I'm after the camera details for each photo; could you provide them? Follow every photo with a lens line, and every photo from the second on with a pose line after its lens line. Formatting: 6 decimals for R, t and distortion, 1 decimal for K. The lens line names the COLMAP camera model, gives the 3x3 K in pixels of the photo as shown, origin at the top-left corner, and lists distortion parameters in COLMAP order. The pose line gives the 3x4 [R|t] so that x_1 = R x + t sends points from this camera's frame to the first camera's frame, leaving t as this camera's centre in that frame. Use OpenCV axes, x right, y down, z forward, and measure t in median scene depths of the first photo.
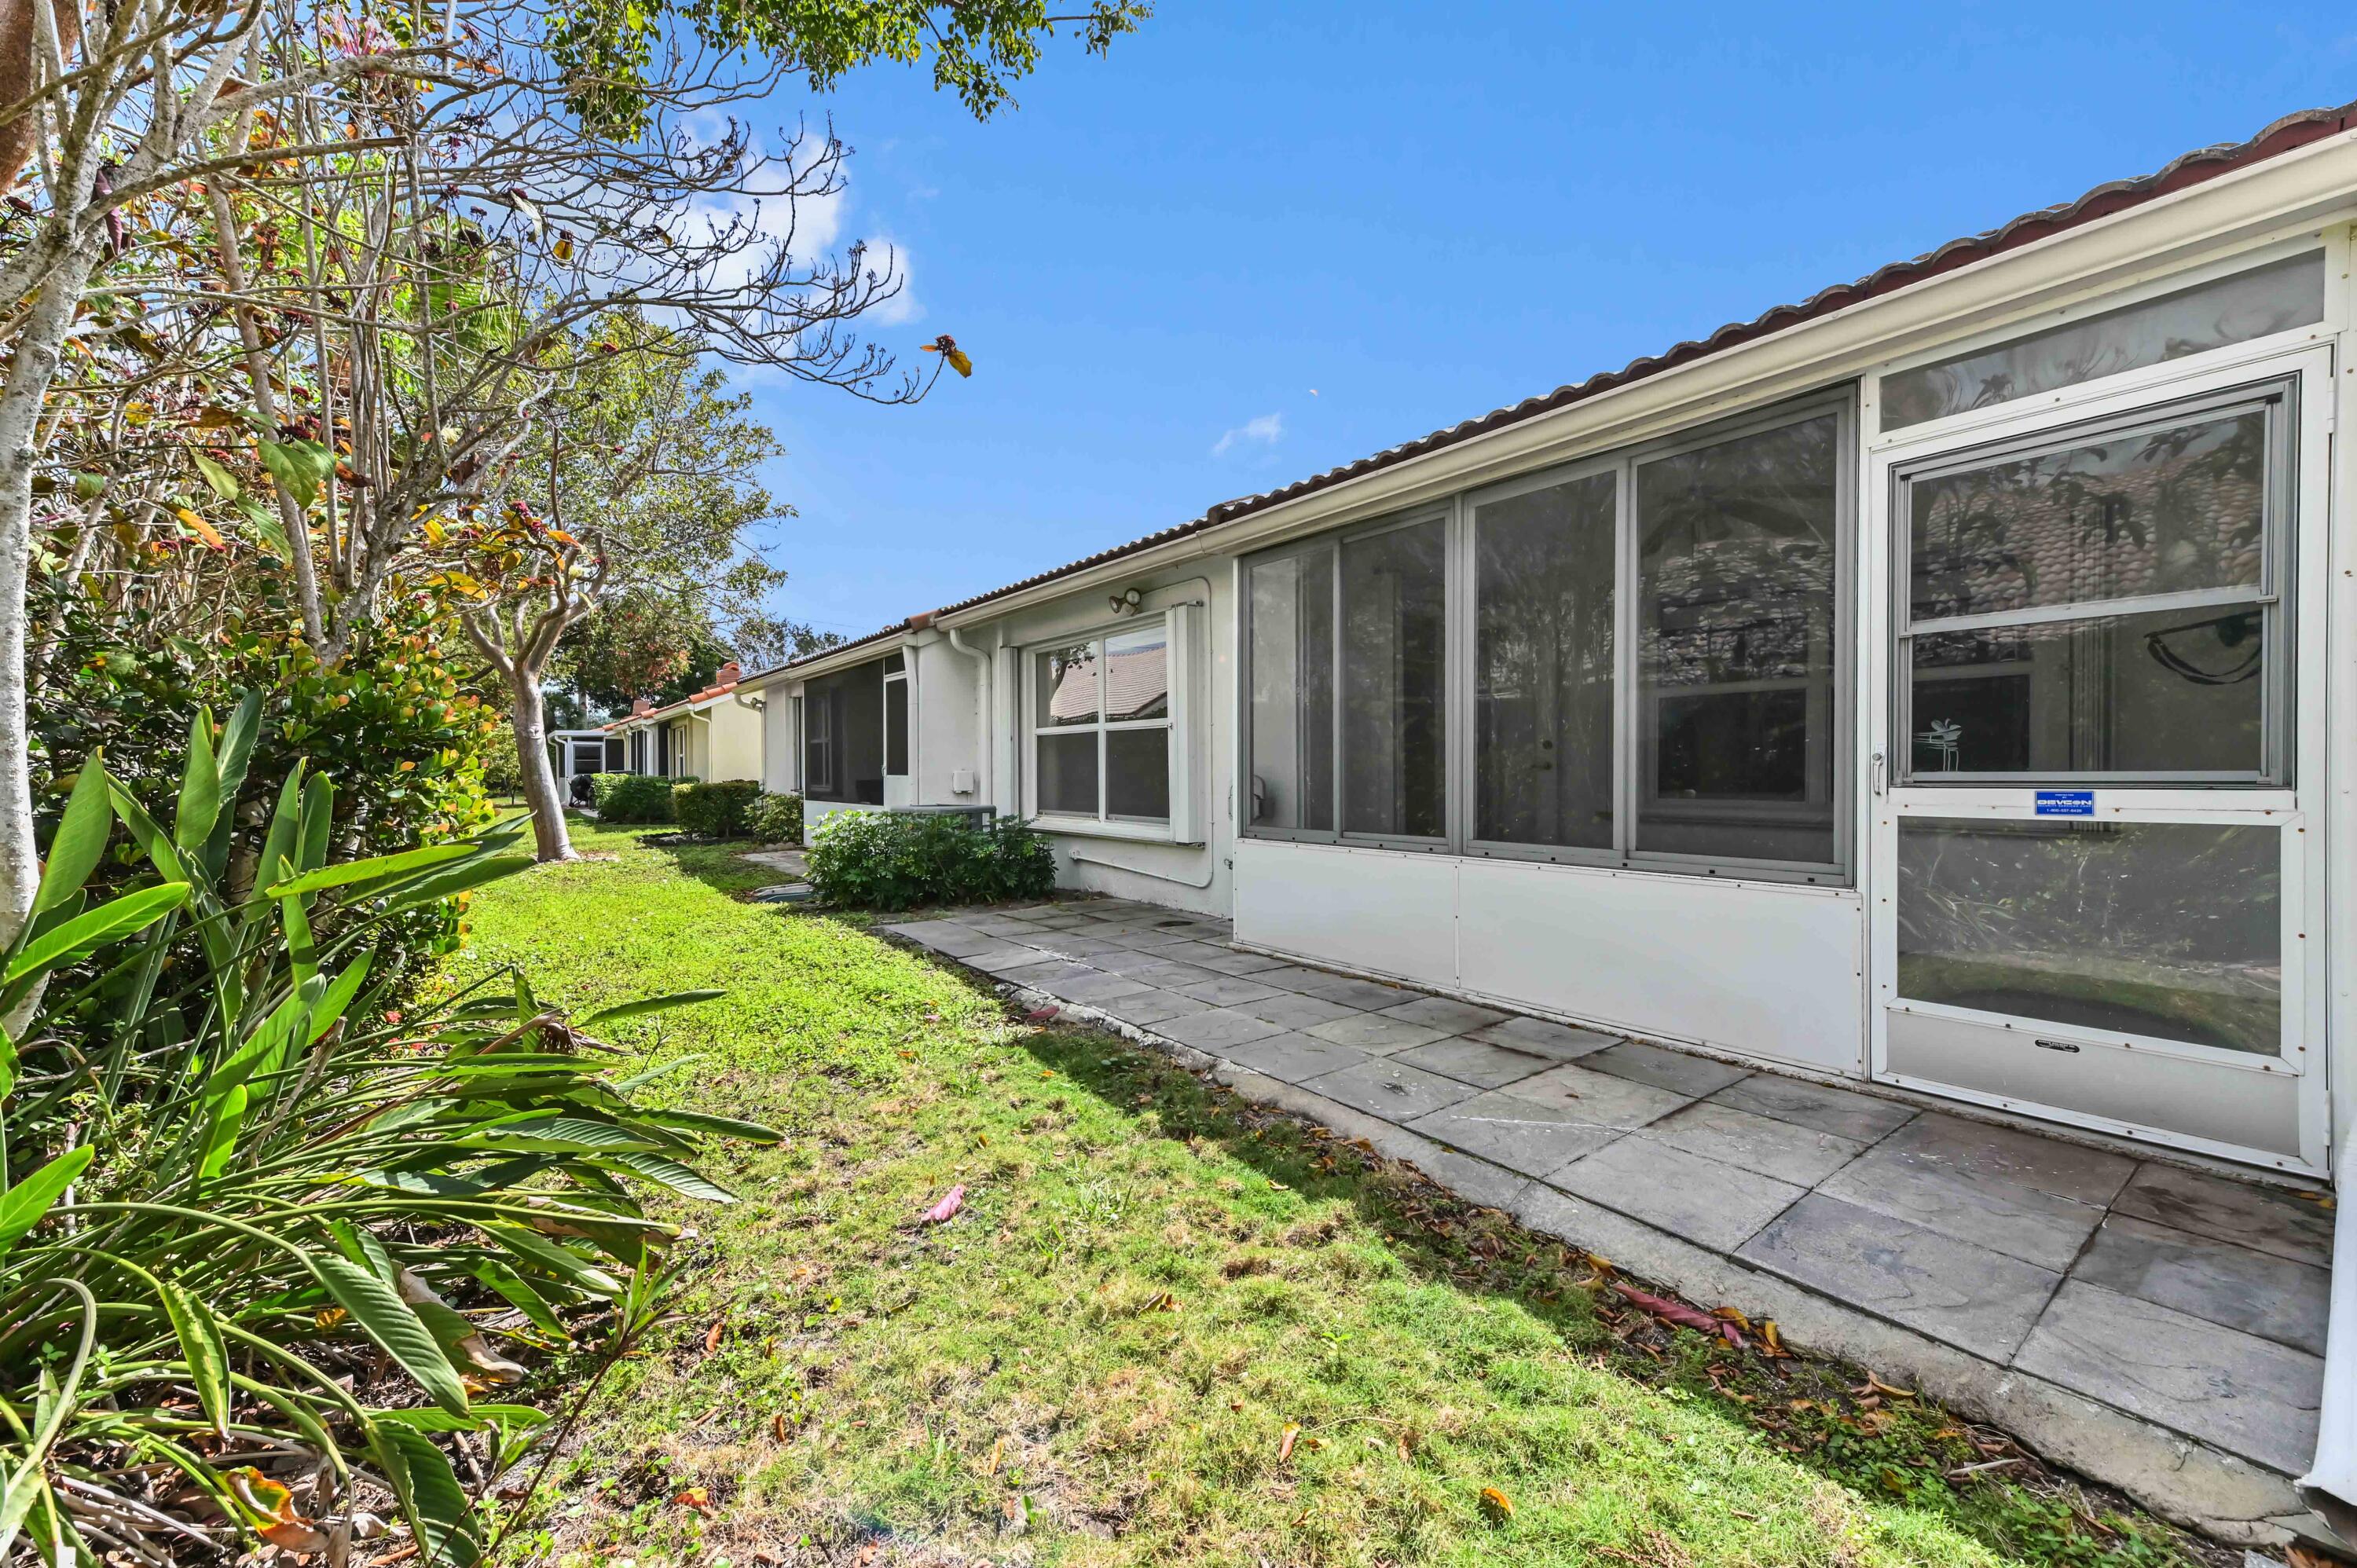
lens RADIAL K [[924.8, 0, 1171.0], [0, 924.8, 784.4], [0, 0, 1]] dist [0.016522, 0.000147]
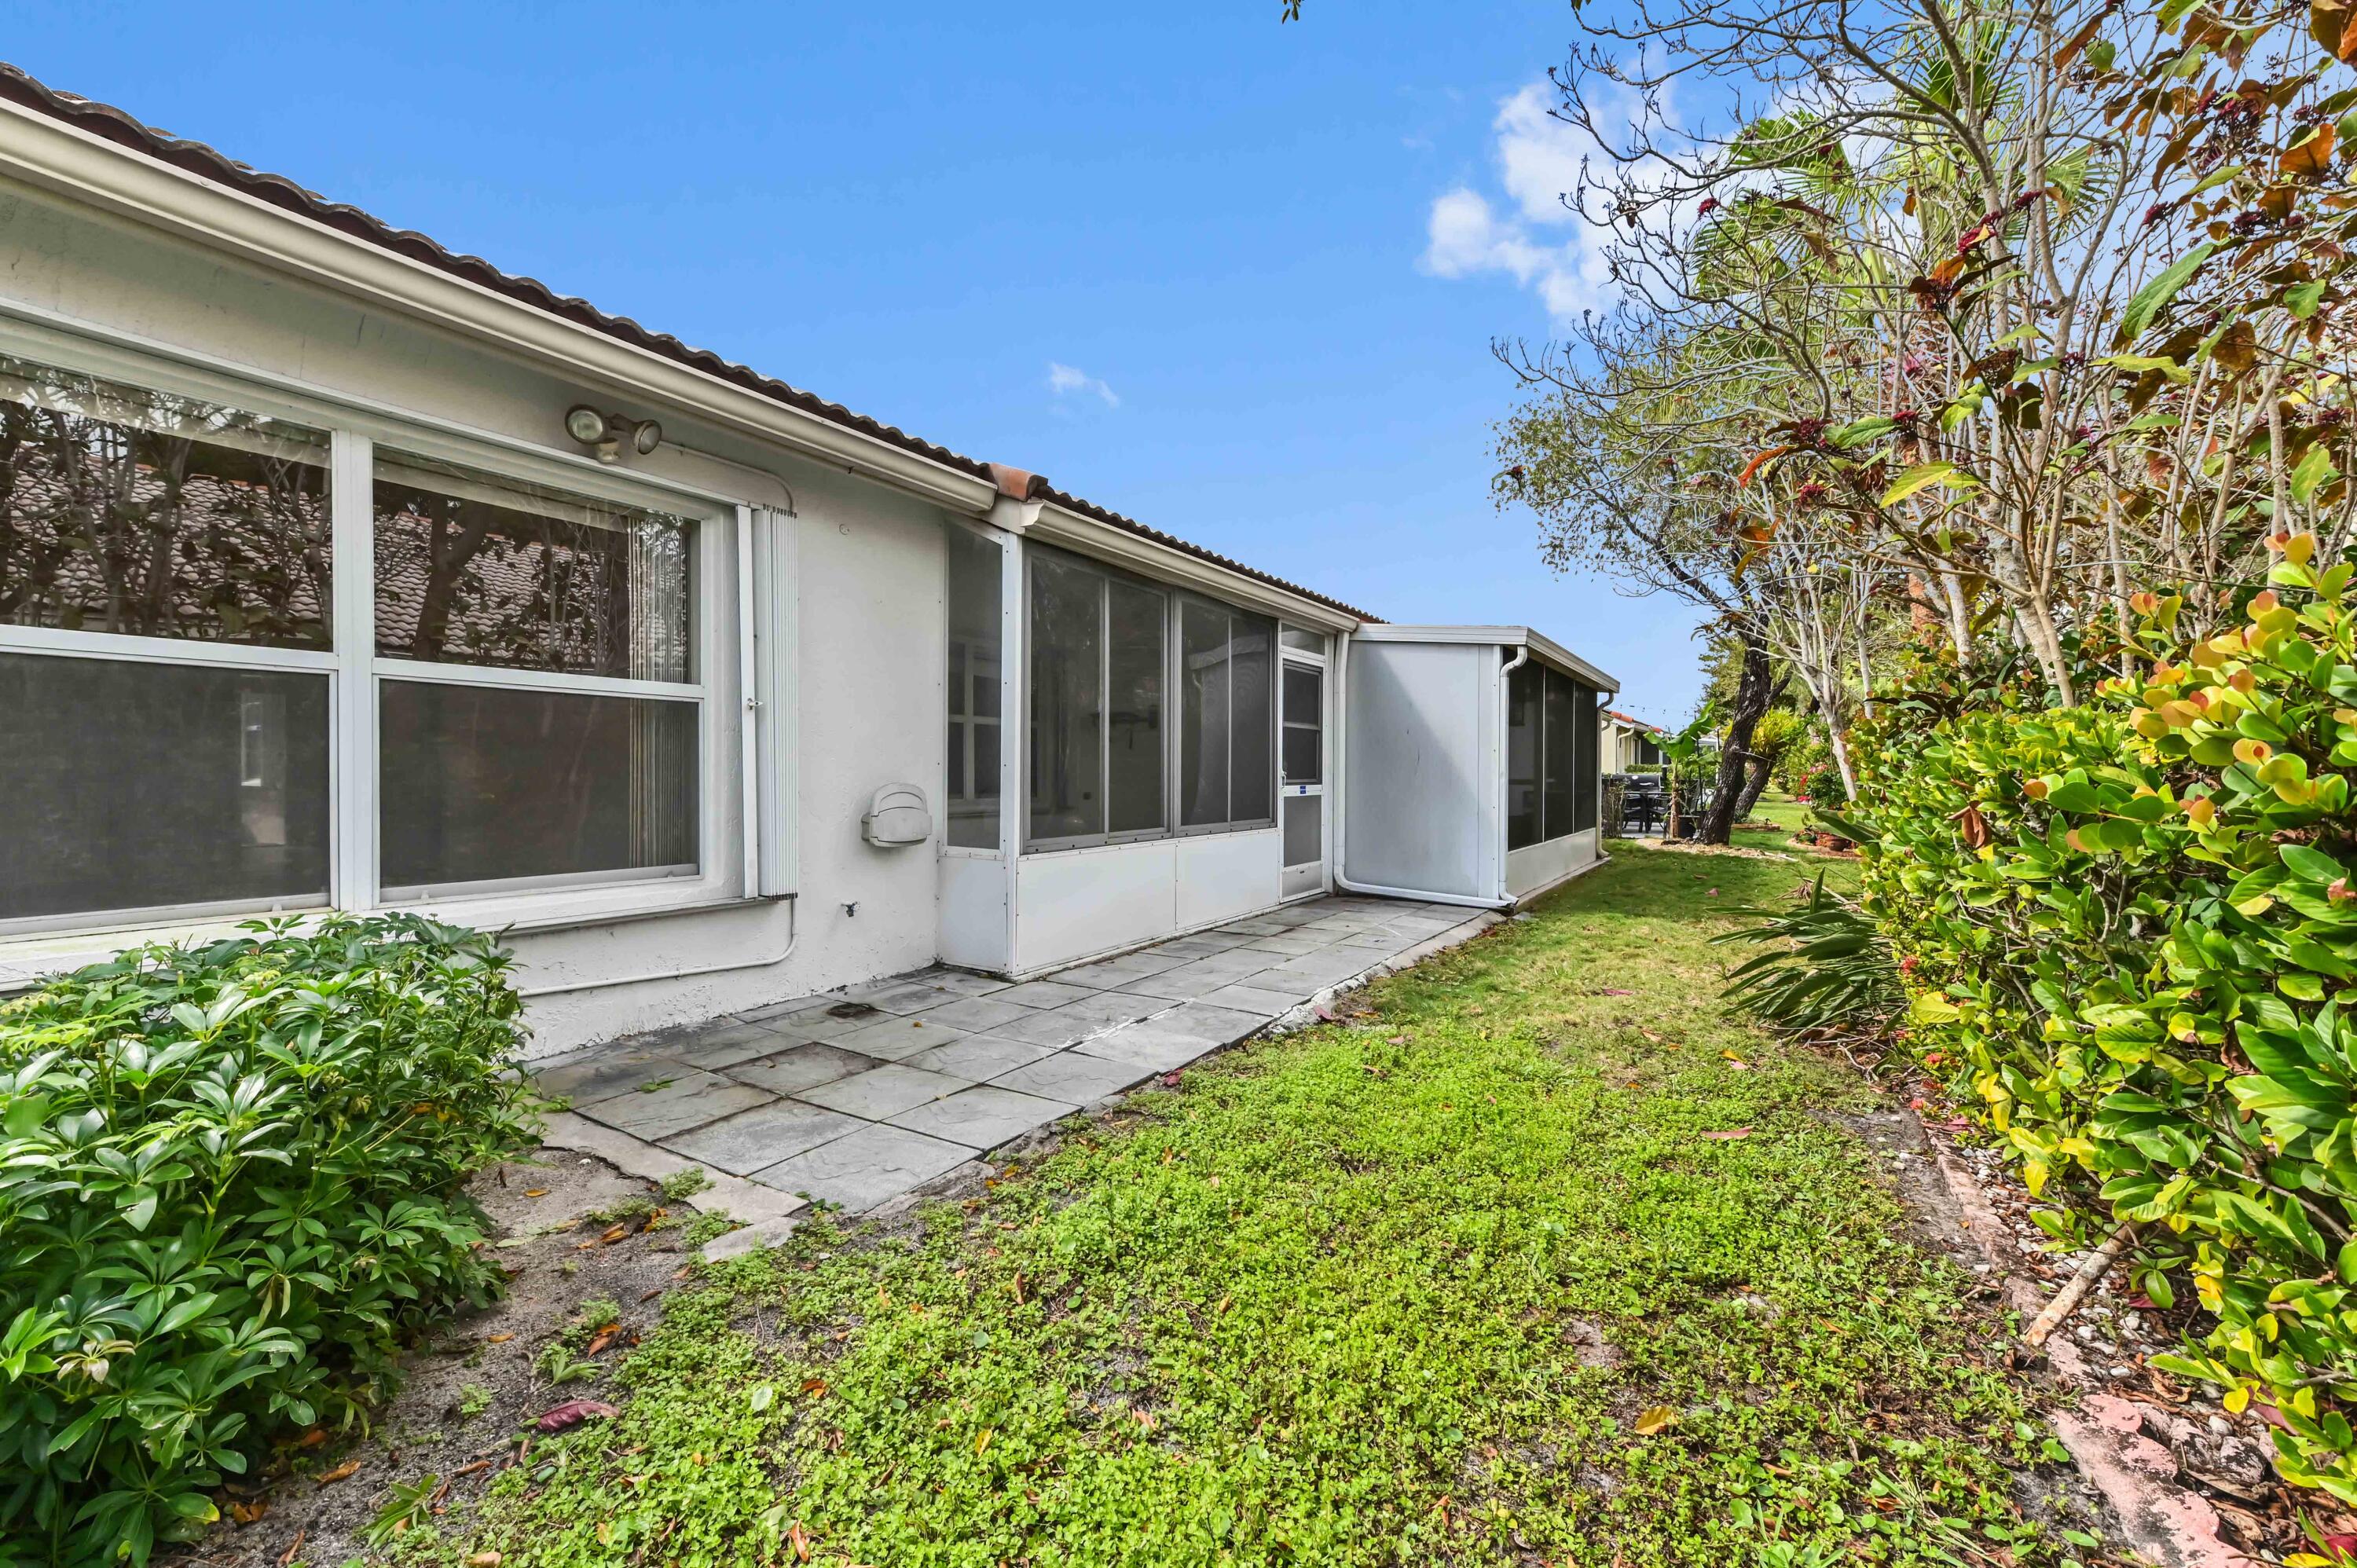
lens RADIAL K [[924.8, 0, 1171.0], [0, 924.8, 784.4], [0, 0, 1]] dist [0.016522, 0.000147]
pose [[-0.368870, -0.030487, 0.928981, -0.631752], [-0.005344, 0.999515, 0.030680, -0.032040], [-0.929466, 0.006352, -0.368854, 0.941364]]
